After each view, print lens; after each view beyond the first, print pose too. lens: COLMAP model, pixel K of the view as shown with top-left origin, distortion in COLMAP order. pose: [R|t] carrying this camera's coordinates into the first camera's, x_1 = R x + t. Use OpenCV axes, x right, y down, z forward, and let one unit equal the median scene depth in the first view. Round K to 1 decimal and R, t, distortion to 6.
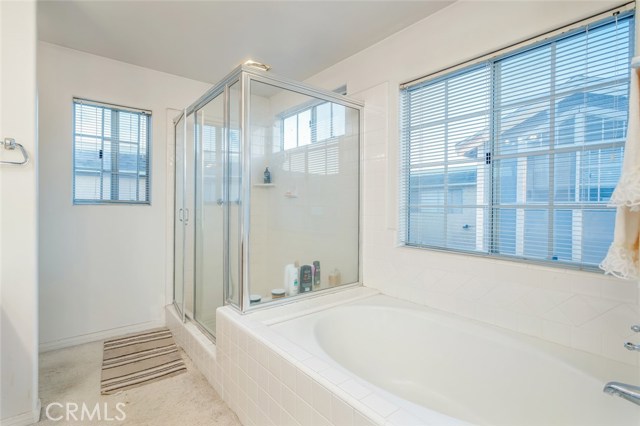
lens RADIAL K [[312.3, 0, 320.1], [0, 312.3, 208.8], [0, 0, 1]] dist [0.015730, 0.000063]
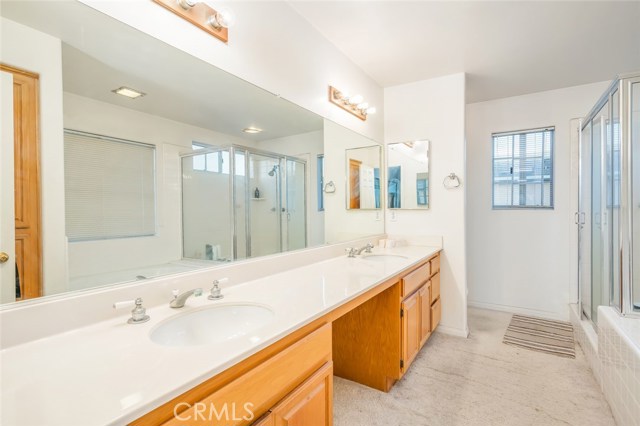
lens RADIAL K [[312.3, 0, 319.9], [0, 312.3, 210.0], [0, 0, 1]] dist [0.015730, 0.000063]
pose [[0.332268, -0.002433, -0.943182, 0.282021], [-0.005806, 0.999972, -0.004625, 0.001120], [0.943167, 0.007013, 0.332245, -0.190880]]
